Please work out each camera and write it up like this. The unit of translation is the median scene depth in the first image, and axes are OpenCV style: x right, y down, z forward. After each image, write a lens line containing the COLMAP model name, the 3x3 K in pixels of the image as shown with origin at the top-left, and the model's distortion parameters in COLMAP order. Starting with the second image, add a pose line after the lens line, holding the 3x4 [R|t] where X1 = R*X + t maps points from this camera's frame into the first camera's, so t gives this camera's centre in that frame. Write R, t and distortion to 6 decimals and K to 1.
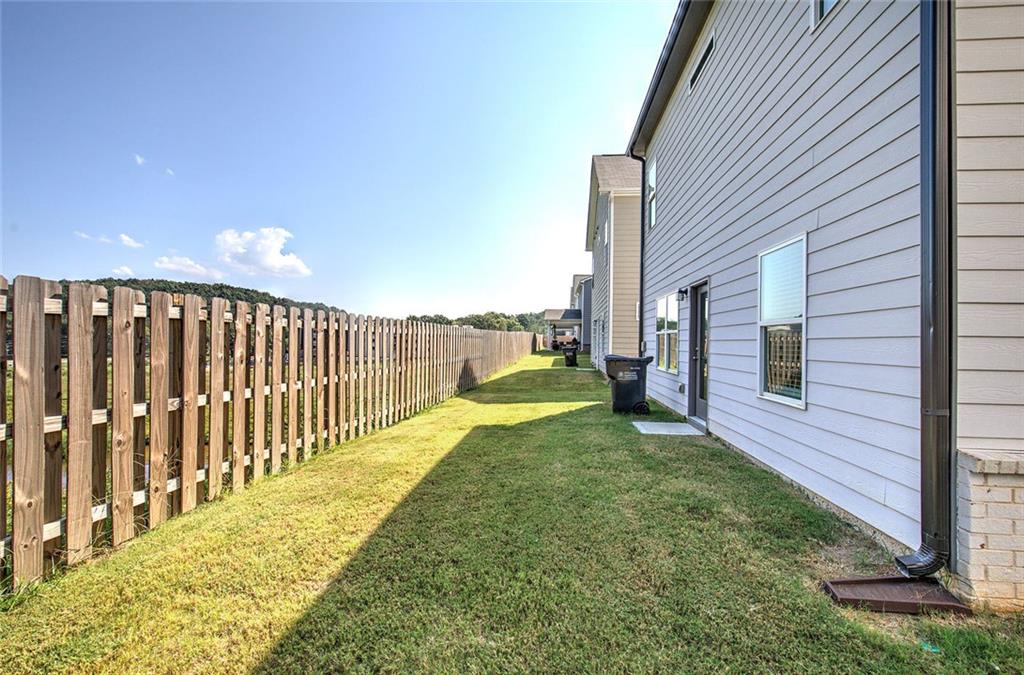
lens RADIAL K [[443.0, 0, 512.1], [0, 443.0, 337.0], [0, 0, 1]] dist [-0.006281, 0.001737]
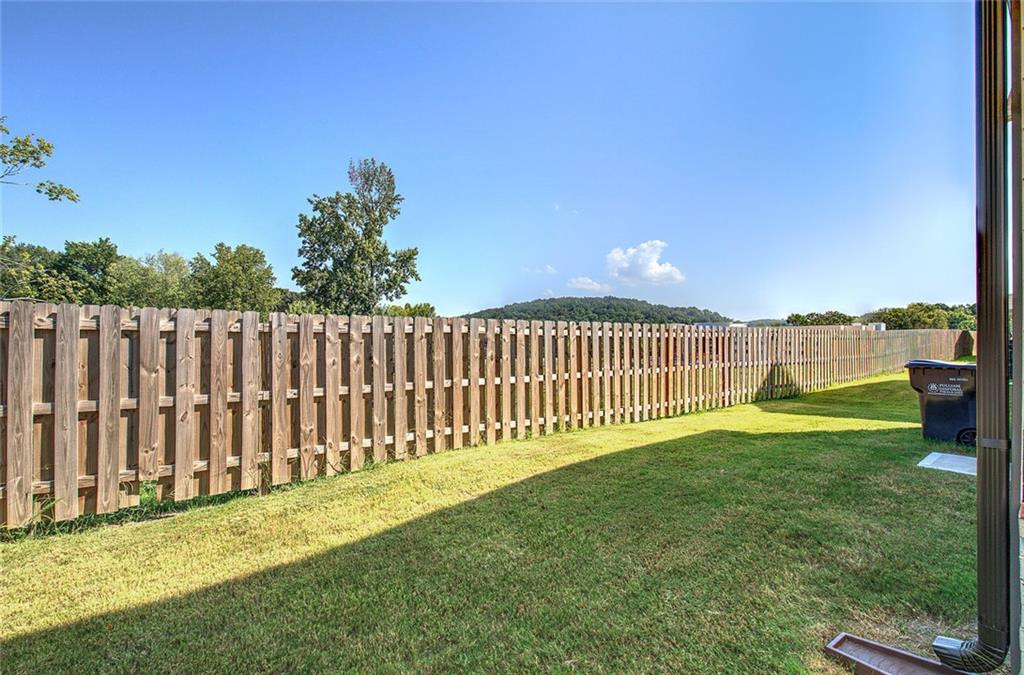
lens RADIAL K [[443.0, 0, 512.7], [0, 443.0, 342.5], [0, 0, 1]] dist [-0.006281, 0.001737]
pose [[0.694922, -0.012639, -0.718974, 0.531742], [0.015964, 0.999870, -0.002146, 0.003080], [0.718908, -0.009986, 0.695033, -0.001924]]
